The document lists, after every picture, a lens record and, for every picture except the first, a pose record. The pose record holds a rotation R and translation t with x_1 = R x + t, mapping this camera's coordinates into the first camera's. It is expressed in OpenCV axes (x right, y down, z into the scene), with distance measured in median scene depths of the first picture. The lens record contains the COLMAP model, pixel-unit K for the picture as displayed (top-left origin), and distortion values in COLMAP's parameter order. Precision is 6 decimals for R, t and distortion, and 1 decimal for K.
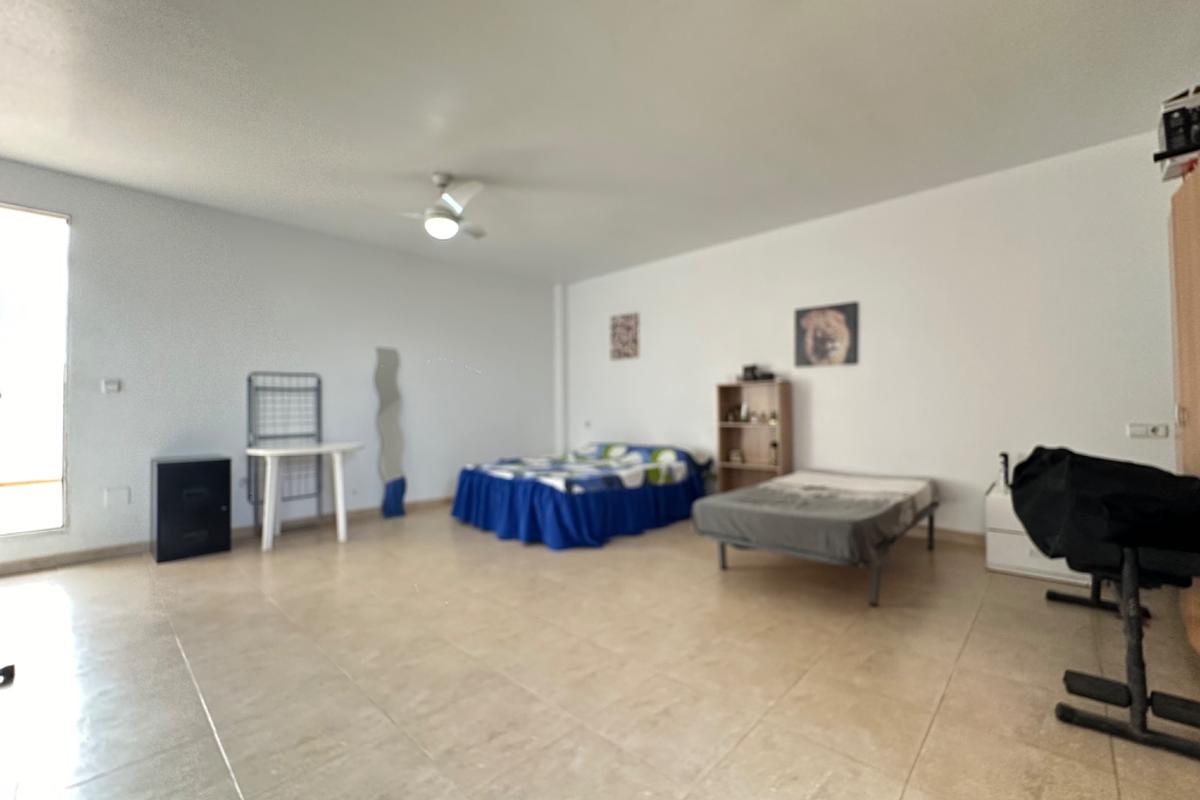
lens RADIAL K [[488.3, 0, 600.0], [0, 488.3, 400.0], [0, 0, 1]] dist [-0.000158, 0.000008]
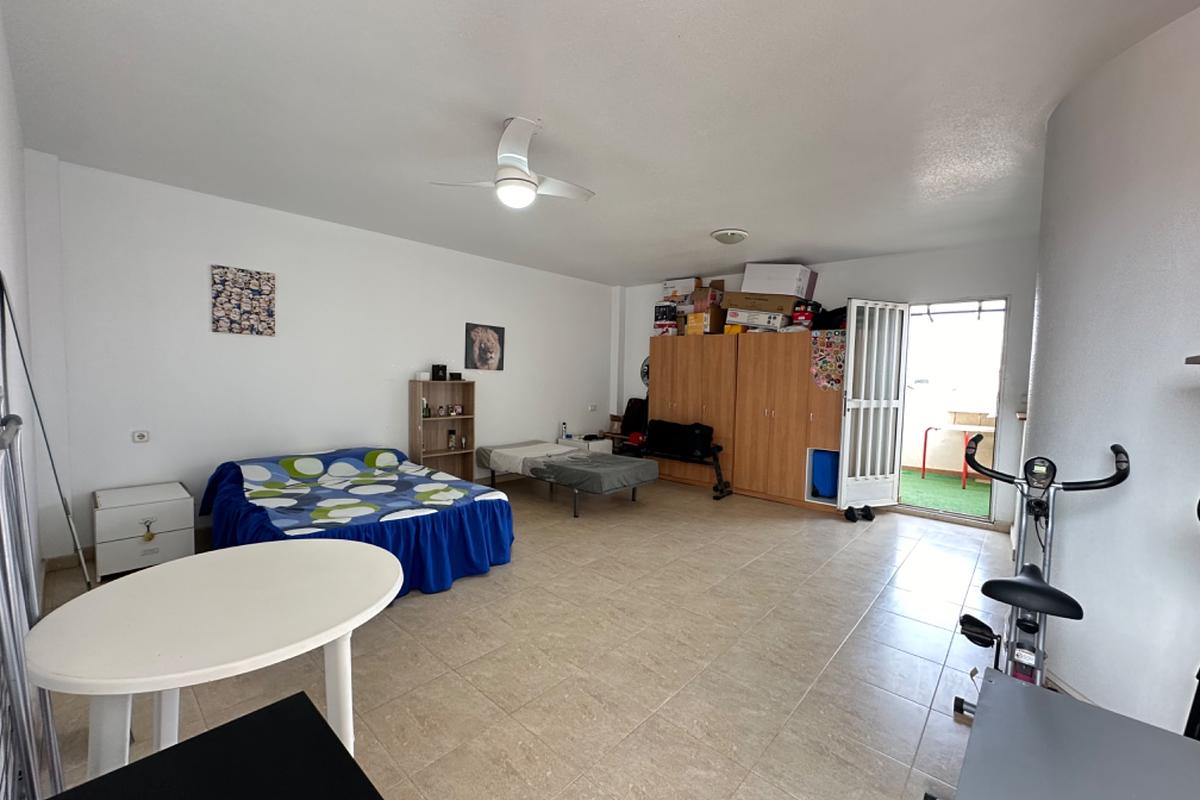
lens RADIAL K [[488.3, 0, 600.0], [0, 488.3, 400.0], [0, 0, 1]] dist [-0.000158, 0.000008]
pose [[-0.023892, -0.045505, 0.998678, -0.906427], [-0.038352, 0.998270, 0.044569, -0.060138], [-0.998979, -0.037236, -0.025596, 0.727029]]
